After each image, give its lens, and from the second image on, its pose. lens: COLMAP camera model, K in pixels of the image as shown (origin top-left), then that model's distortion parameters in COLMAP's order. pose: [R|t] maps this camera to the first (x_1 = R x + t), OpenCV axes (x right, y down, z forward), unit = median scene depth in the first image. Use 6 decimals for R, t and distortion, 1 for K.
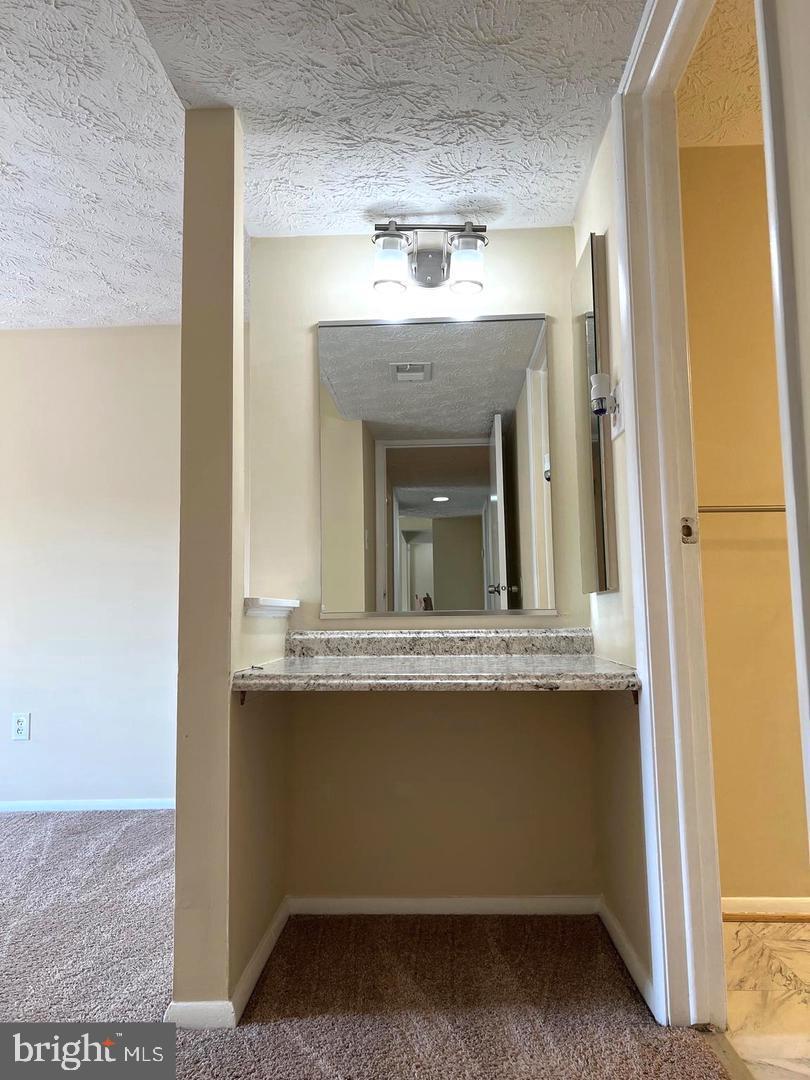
lens RADIAL K [[823.4, 0, 402.4], [0, 823.4, 539.7], [0, 0, 1]] dist [0.039652, -0.038031]
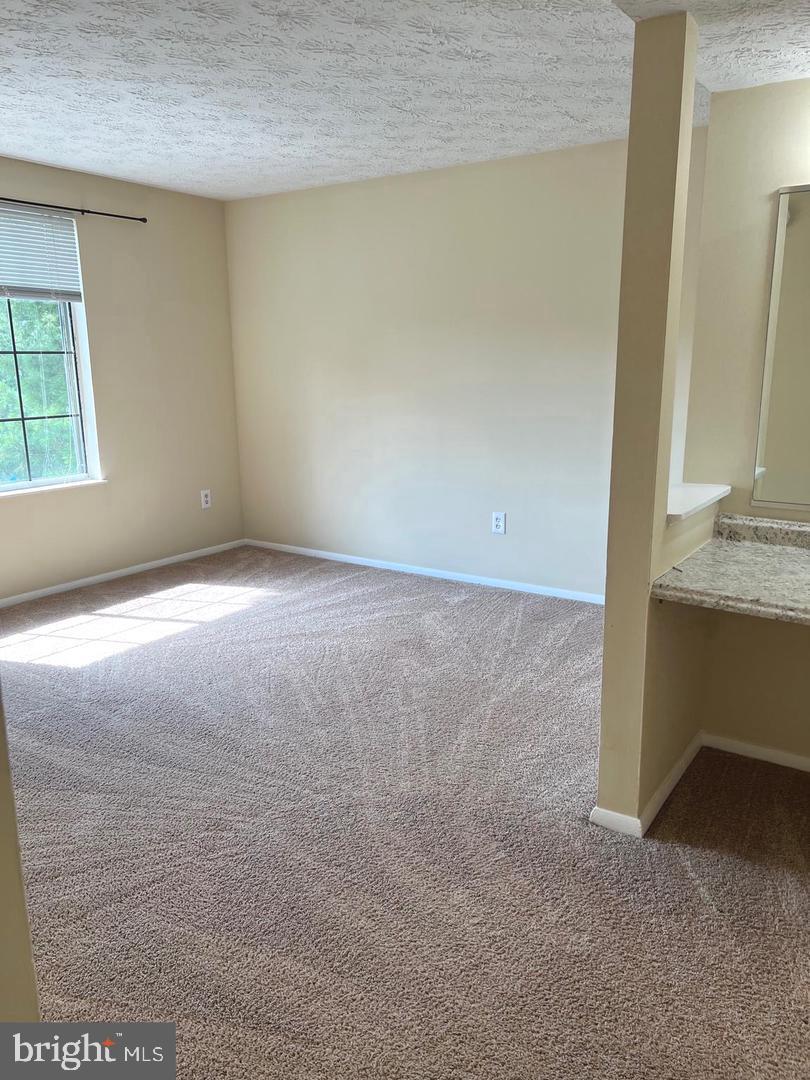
lens RADIAL K [[823.4, 0, 403.1], [0, 823.4, 540.9], [0, 0, 1]] dist [0.039652, -0.038031]
pose [[0.852357, 0.124266, -0.507983, 0.076583], [0.053055, 0.945799, 0.320390, -0.265688], [0.520263, -0.300038, 0.799565, -0.103957]]
